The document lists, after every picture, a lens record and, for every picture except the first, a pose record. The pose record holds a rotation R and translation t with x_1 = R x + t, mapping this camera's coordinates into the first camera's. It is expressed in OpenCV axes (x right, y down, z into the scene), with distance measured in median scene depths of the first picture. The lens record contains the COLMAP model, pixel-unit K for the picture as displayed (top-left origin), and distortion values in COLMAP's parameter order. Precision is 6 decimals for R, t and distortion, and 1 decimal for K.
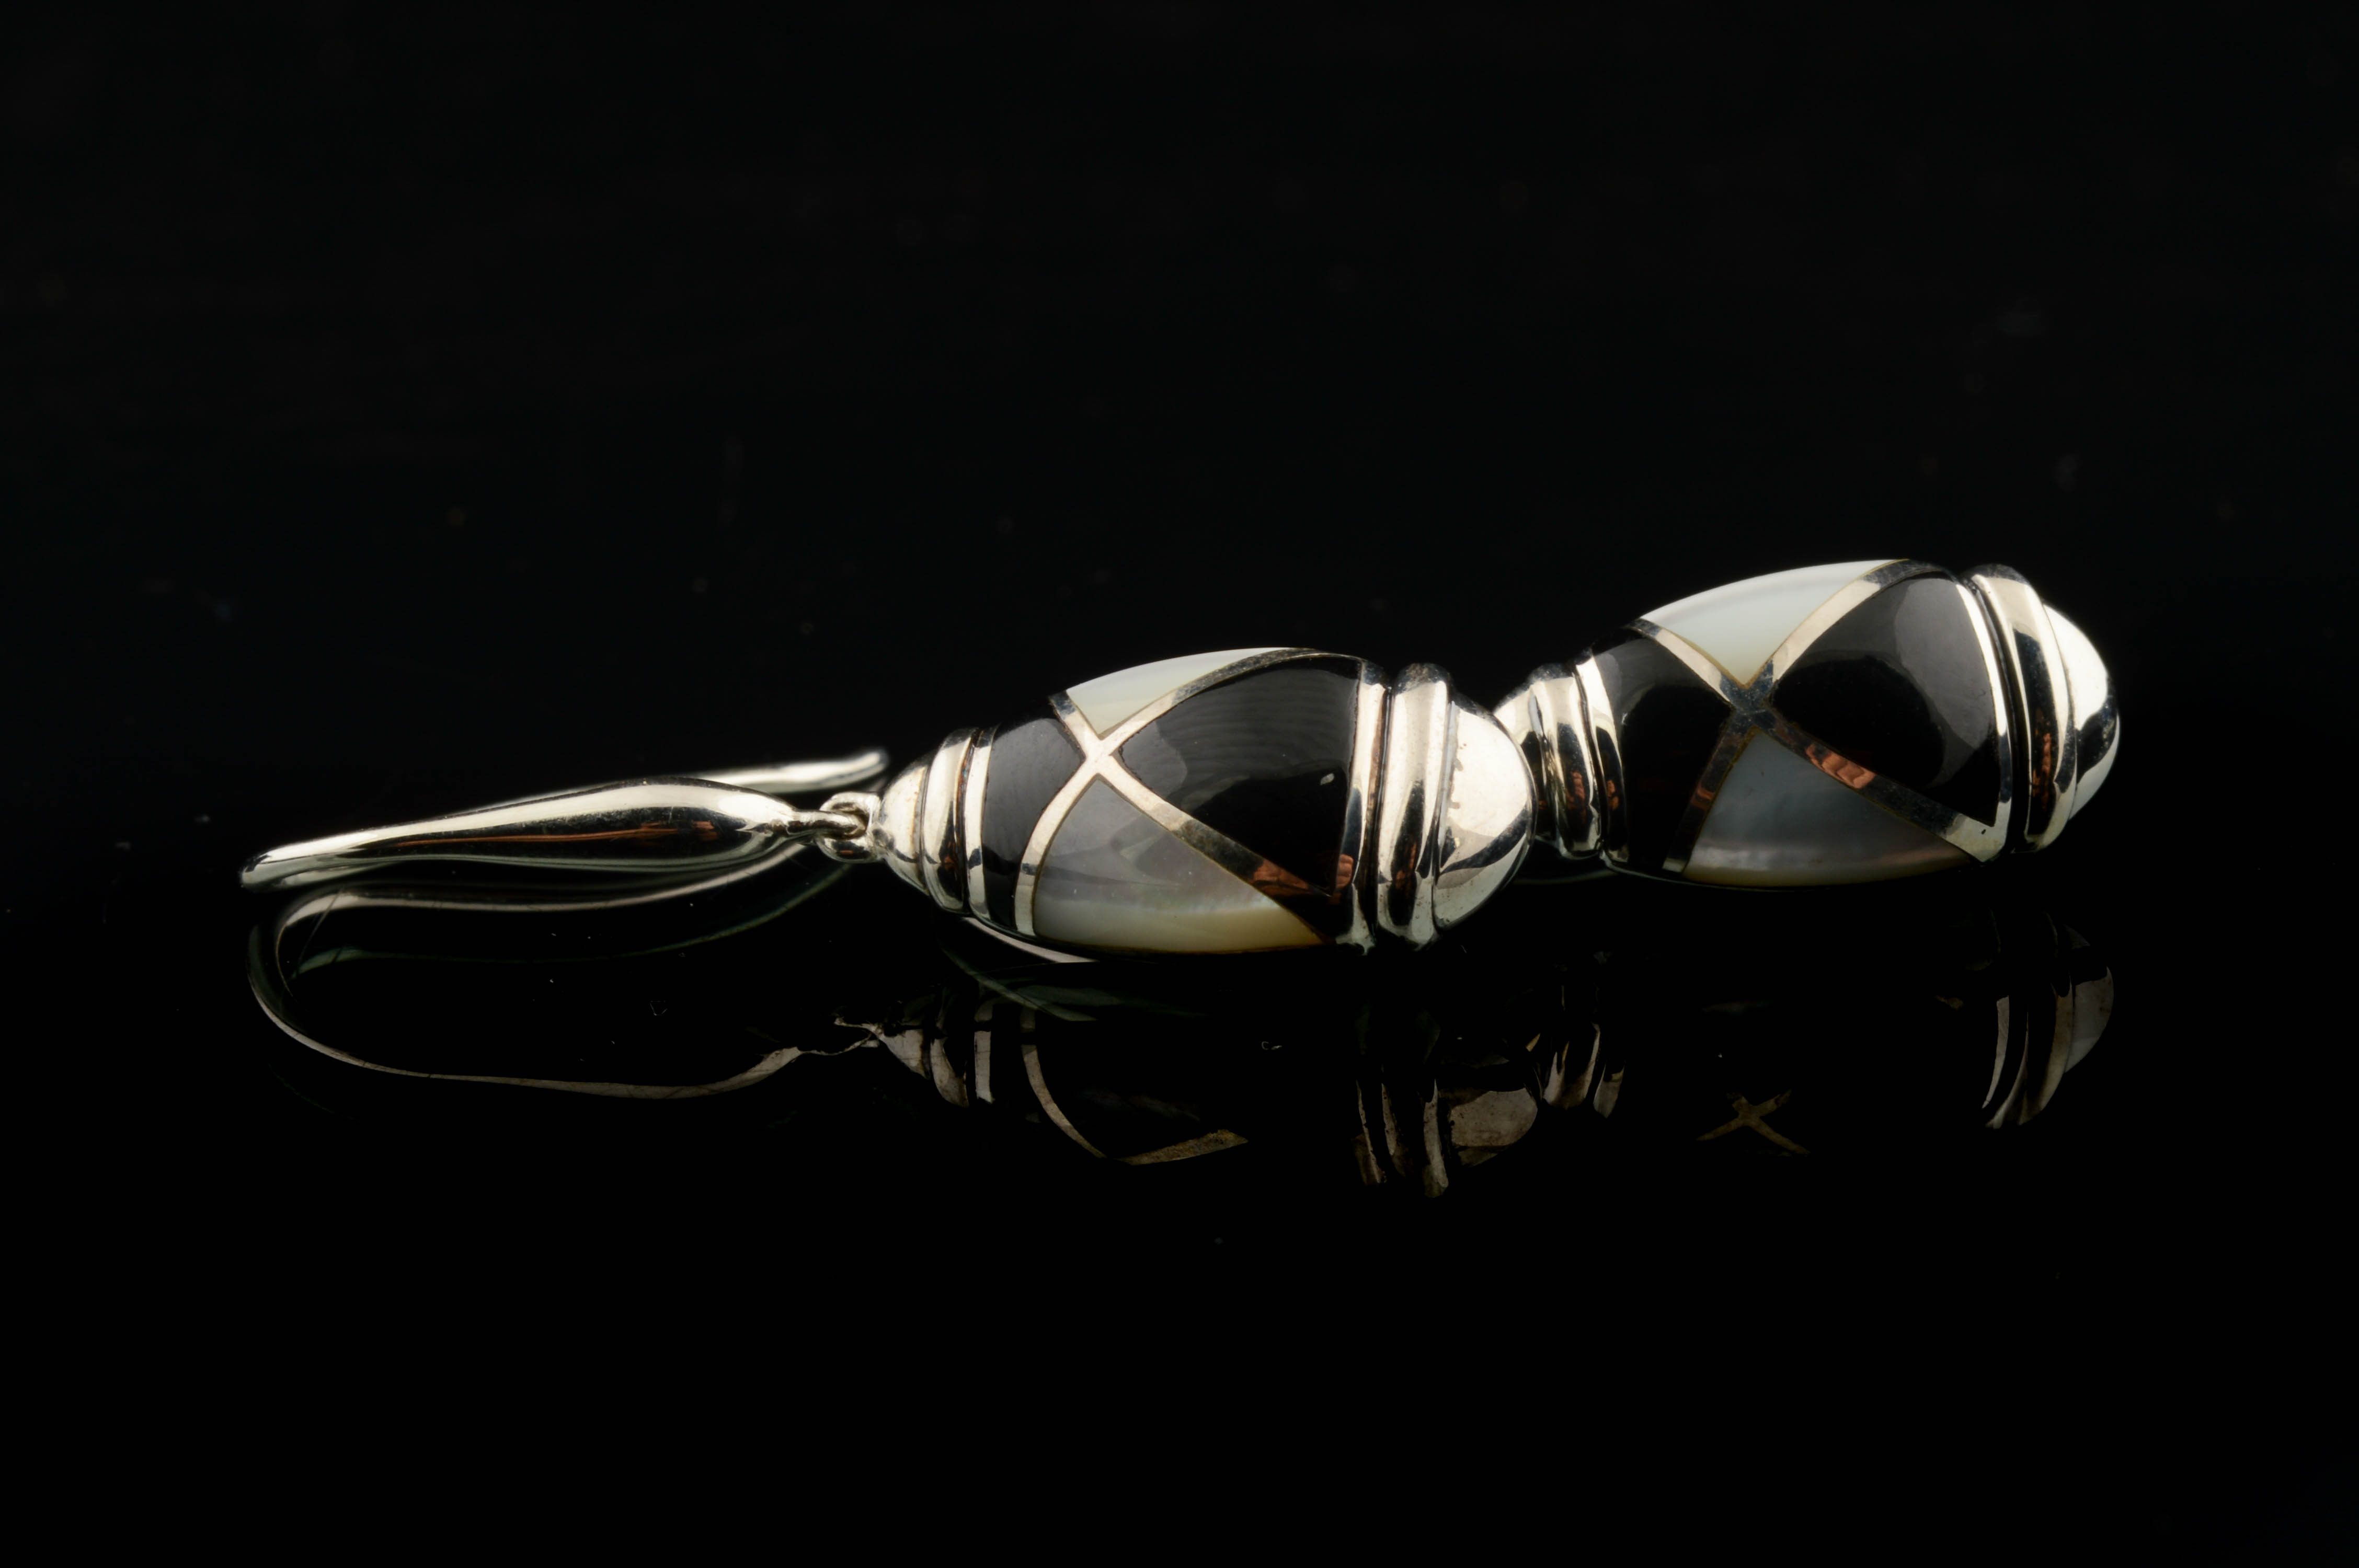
lens RADIAL K [[6832.1, 0, 1299.0], [0, 6832.1, 783.7], [0, 0, 1]] dist [0.061904, 0.230872]
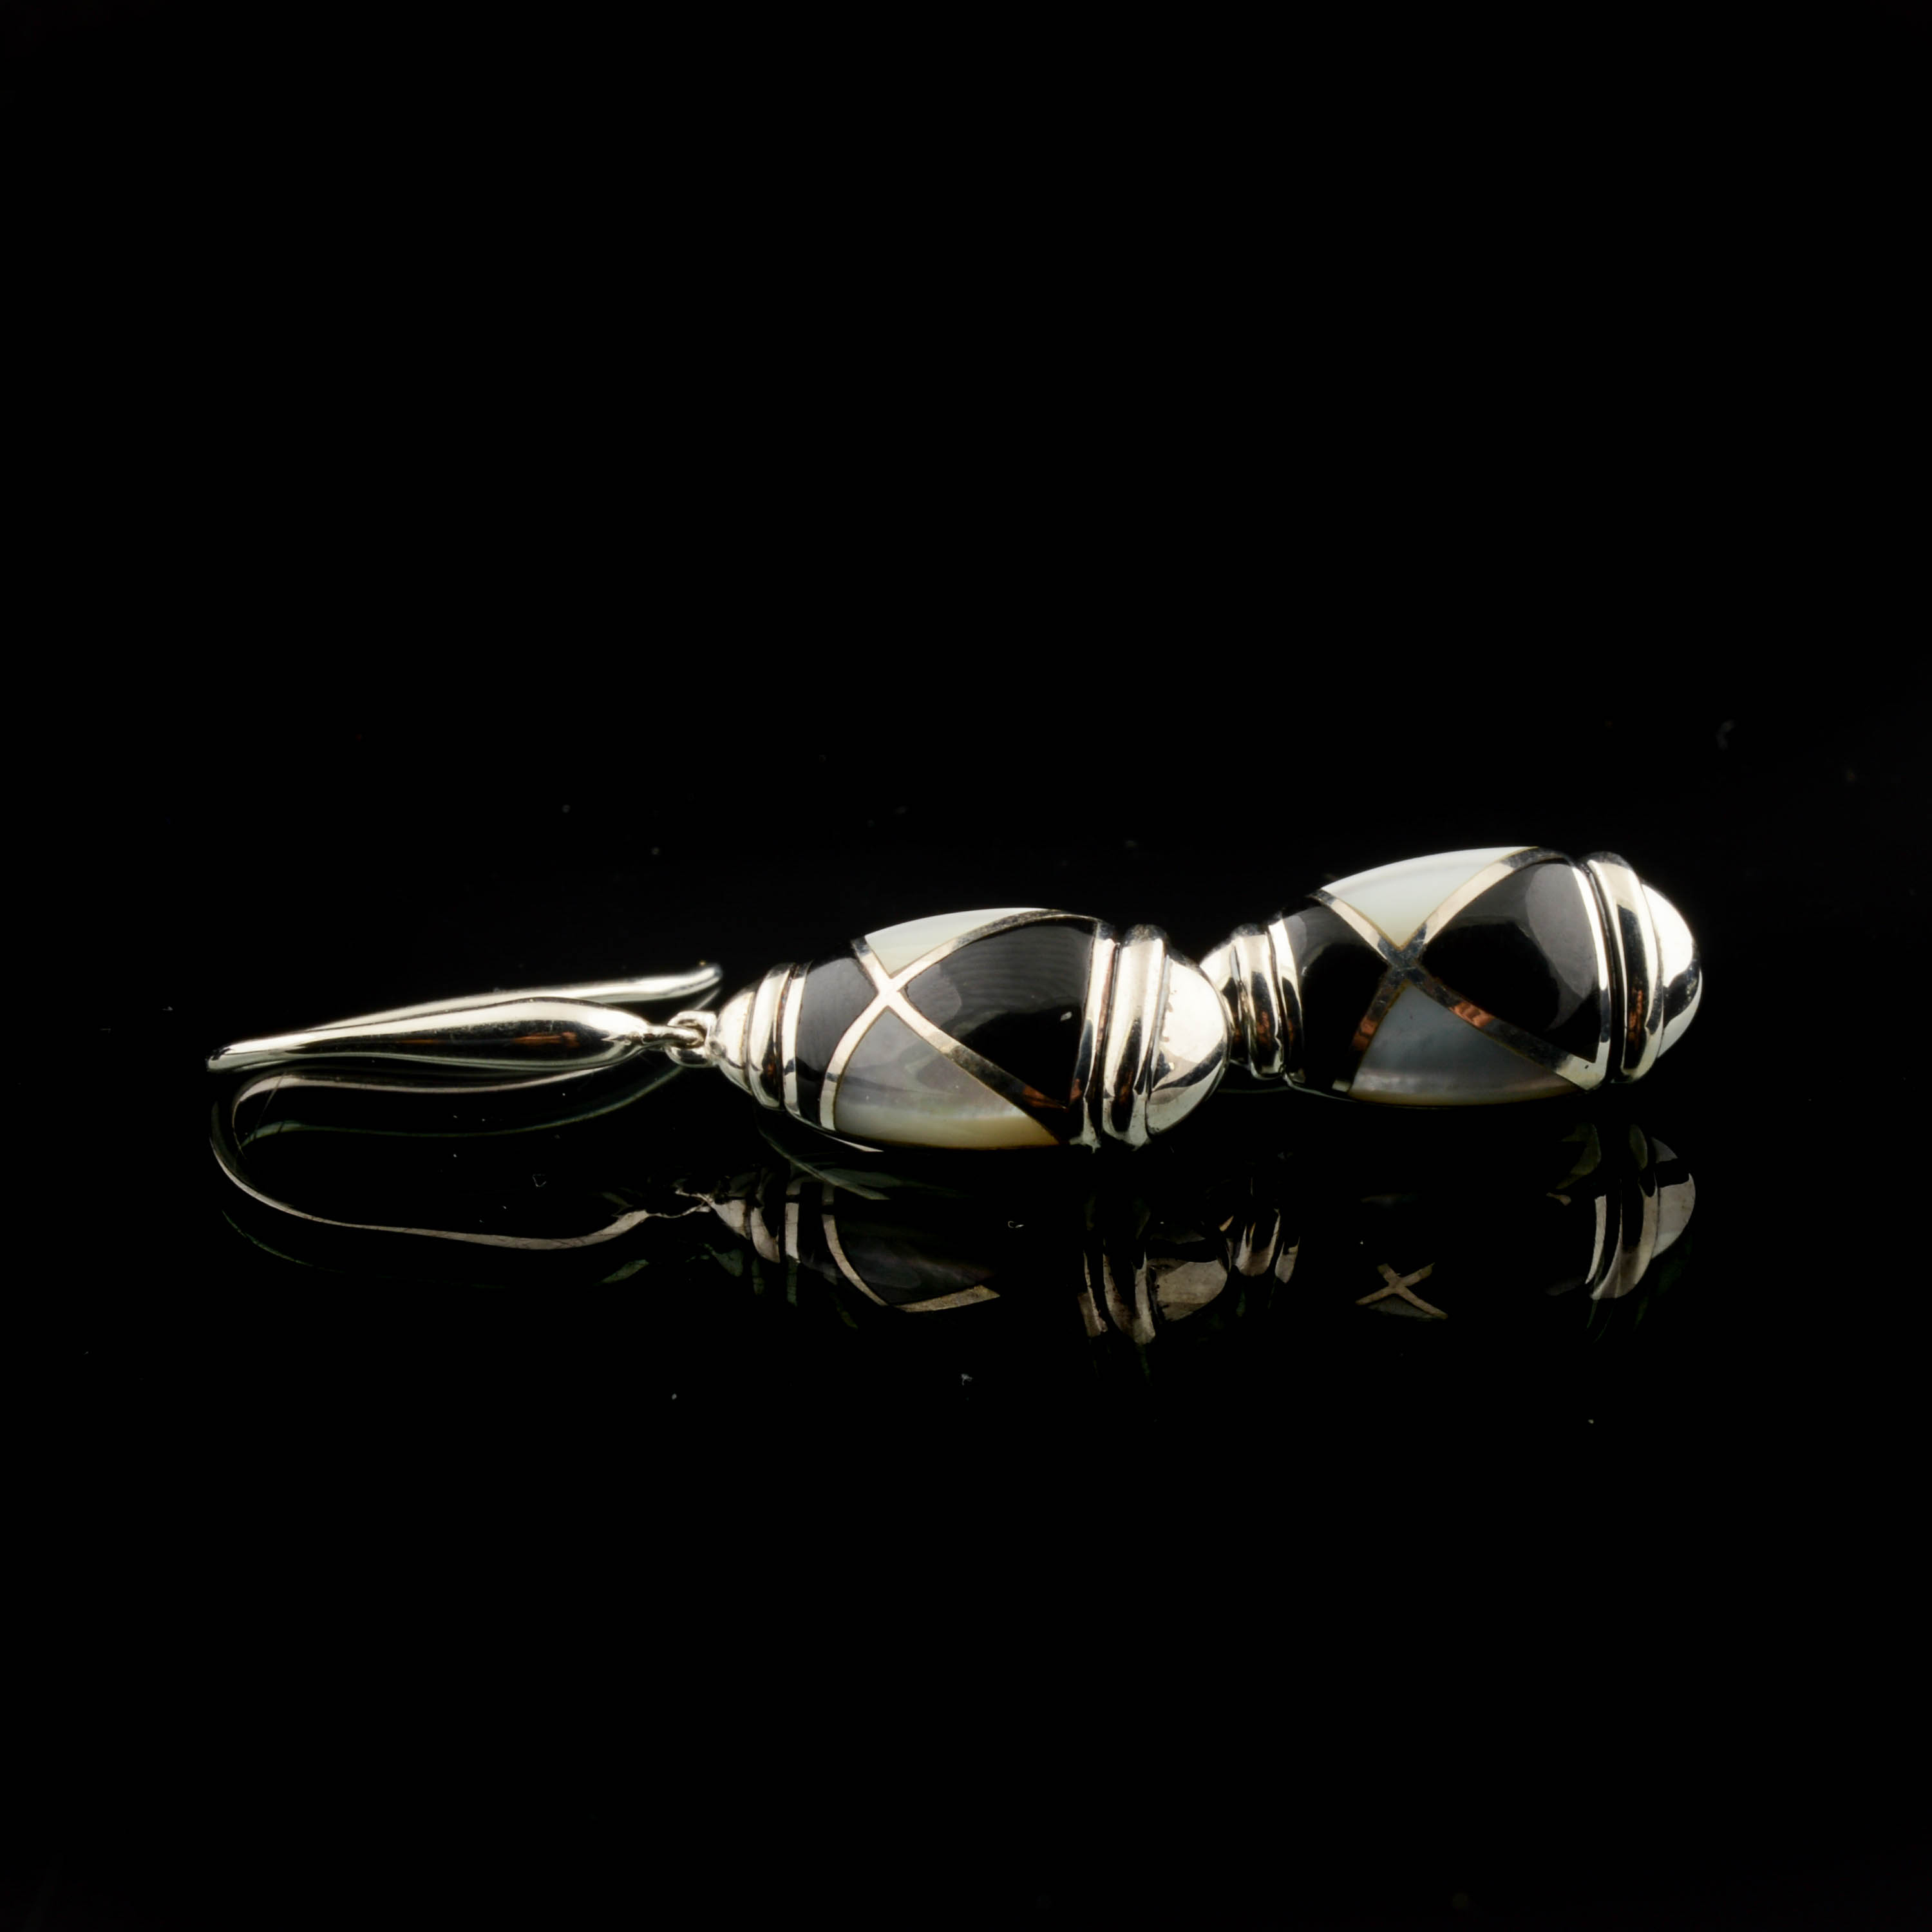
lens RADIAL K [[8402.4, 0, 966.0], [0, 8402.4, 966.0], [0, 0, 1]] dist [0.271617, -0.009956]
pose [[0.999386, 0.025811, -0.023676, 0.021739], [-0.025251, 0.999401, 0.023653, -0.045442], [0.024273, -0.023041, 0.999440, -0.557580]]
